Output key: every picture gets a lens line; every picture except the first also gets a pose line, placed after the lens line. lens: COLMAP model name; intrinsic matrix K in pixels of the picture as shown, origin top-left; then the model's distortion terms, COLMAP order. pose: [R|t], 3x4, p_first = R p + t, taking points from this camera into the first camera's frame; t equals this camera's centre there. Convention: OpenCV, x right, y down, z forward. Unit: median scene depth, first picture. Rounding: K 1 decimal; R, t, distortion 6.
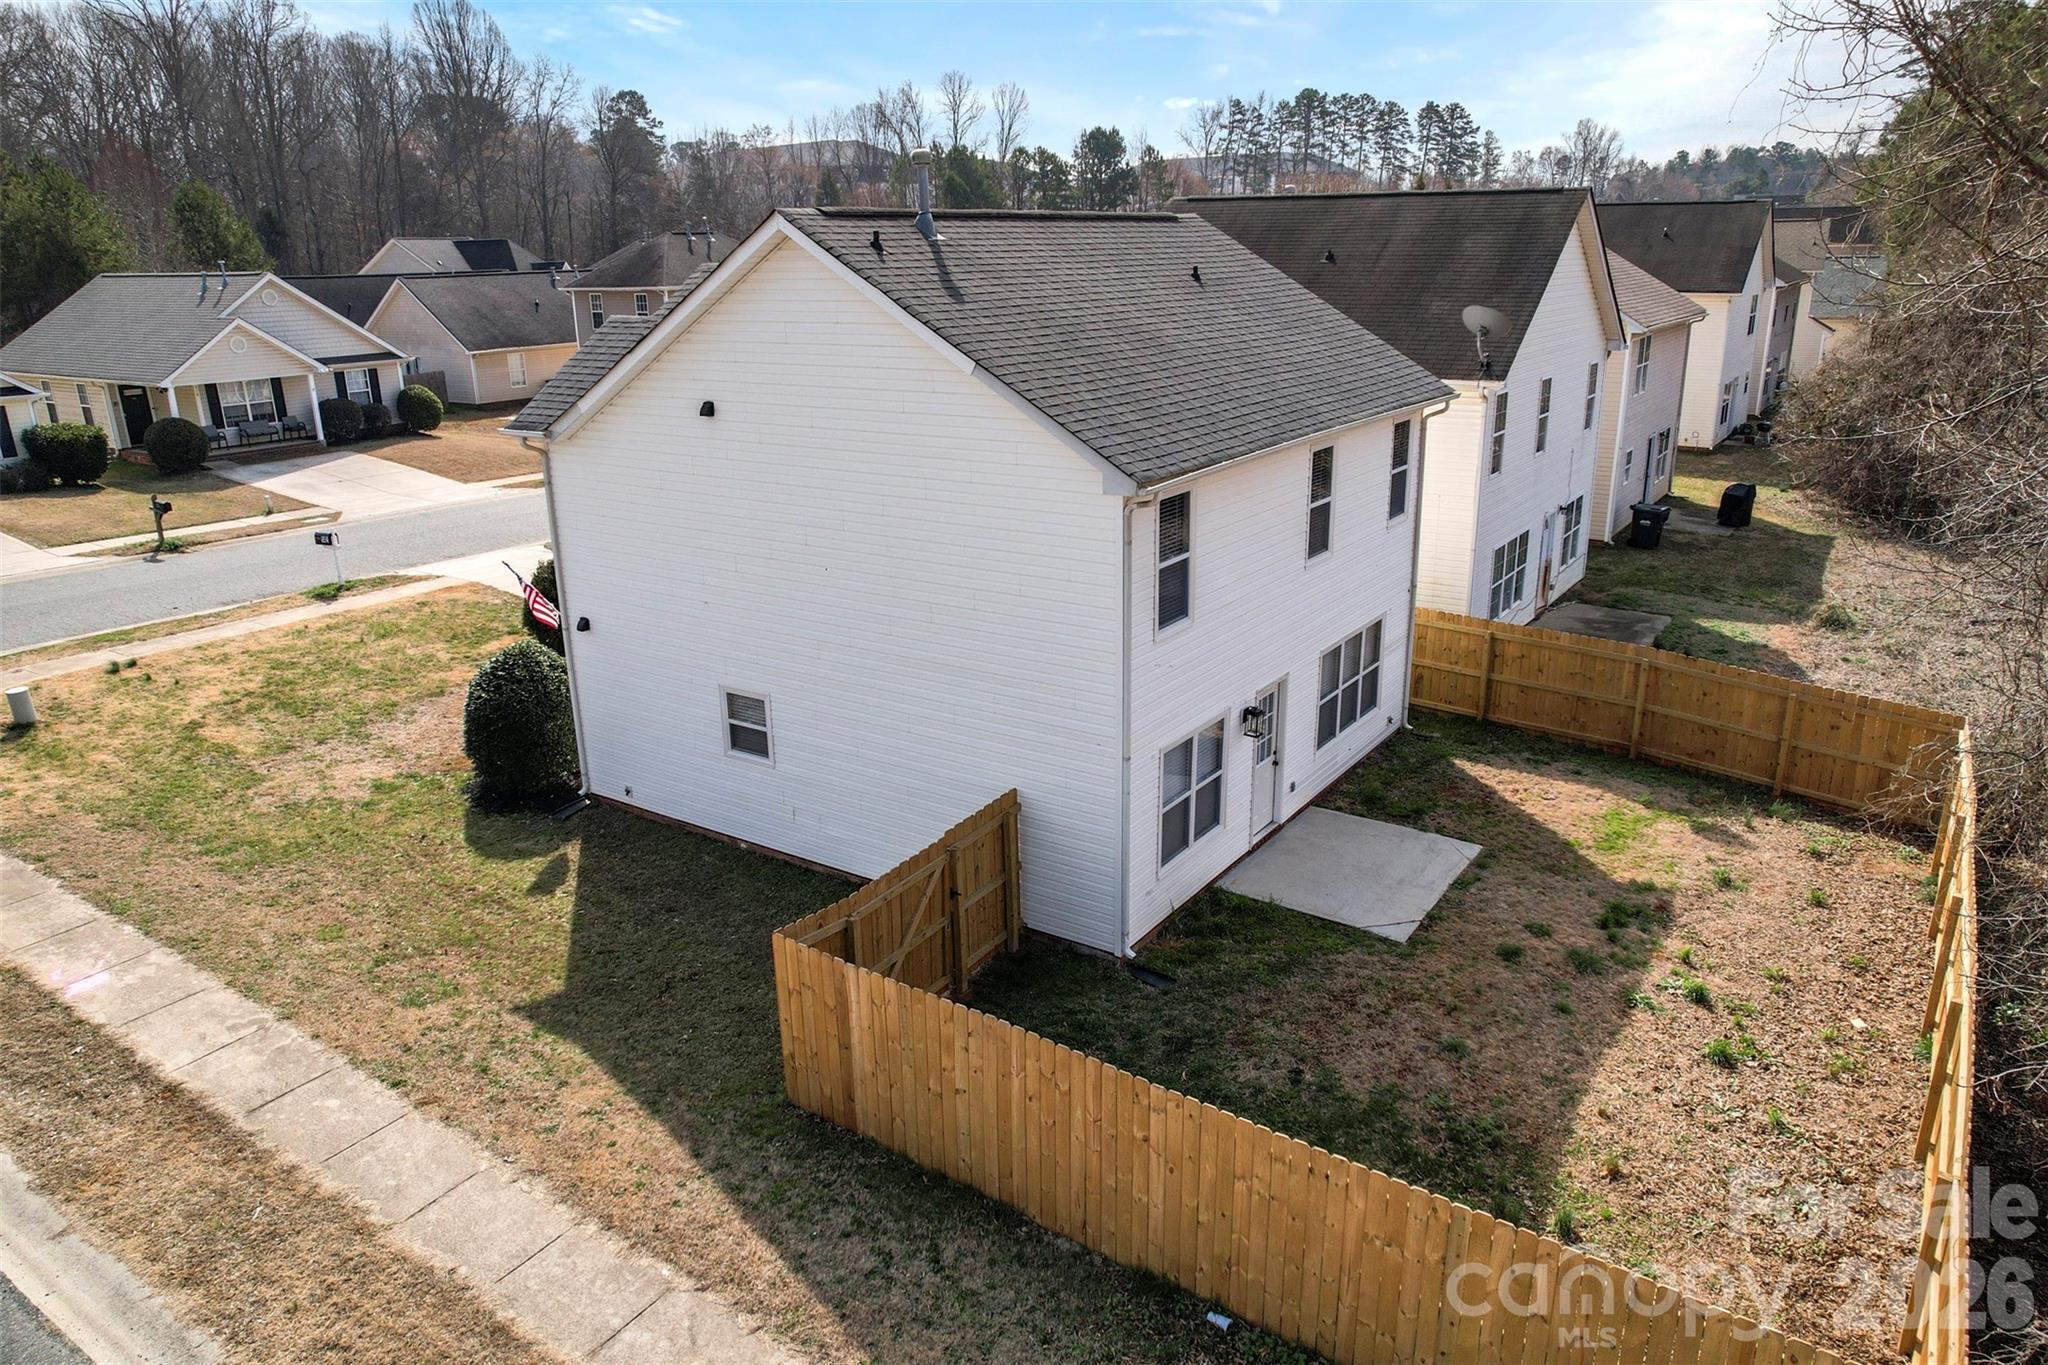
lens RADIAL K [[1362.6, 0, 1023.8], [0, 1362.6, 713.6], [0, 0, 1]] dist [-0.024483, -0.001108]
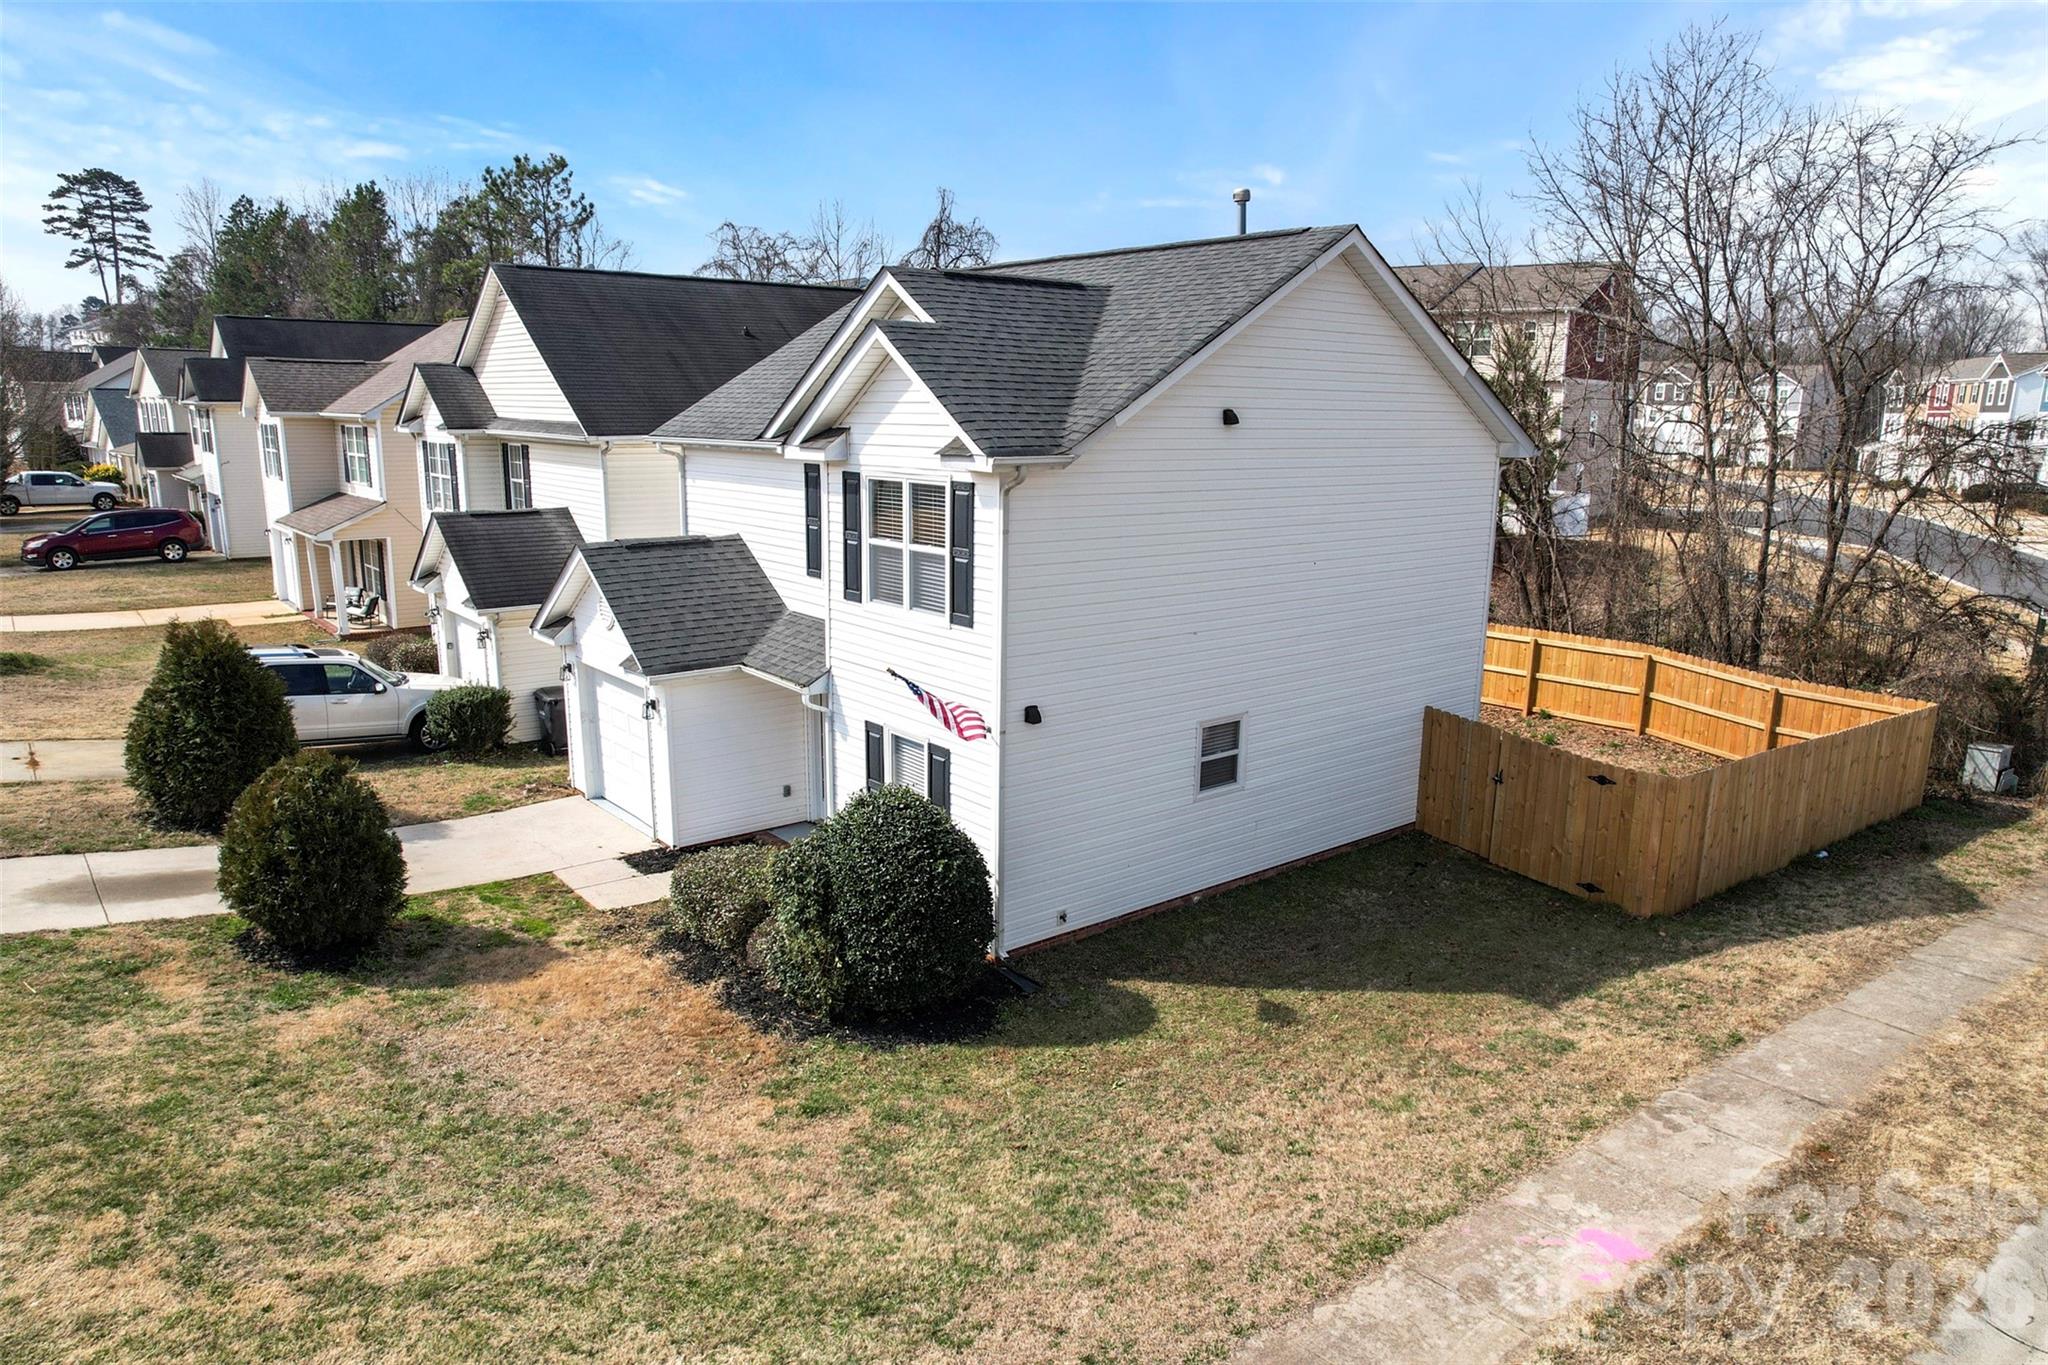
lens RADIAL K [[1306.0, 0, 1030.0], [0, 1306.0, 700.5], [0, 0, 1]] dist [-0.062463, 0.050368]
pose [[0.281288, -0.192245, 0.940170, -1.148951], [0.295211, 0.949552, 0.105840, -0.171988], [-0.913087, 0.247777, 0.323850, 0.873712]]
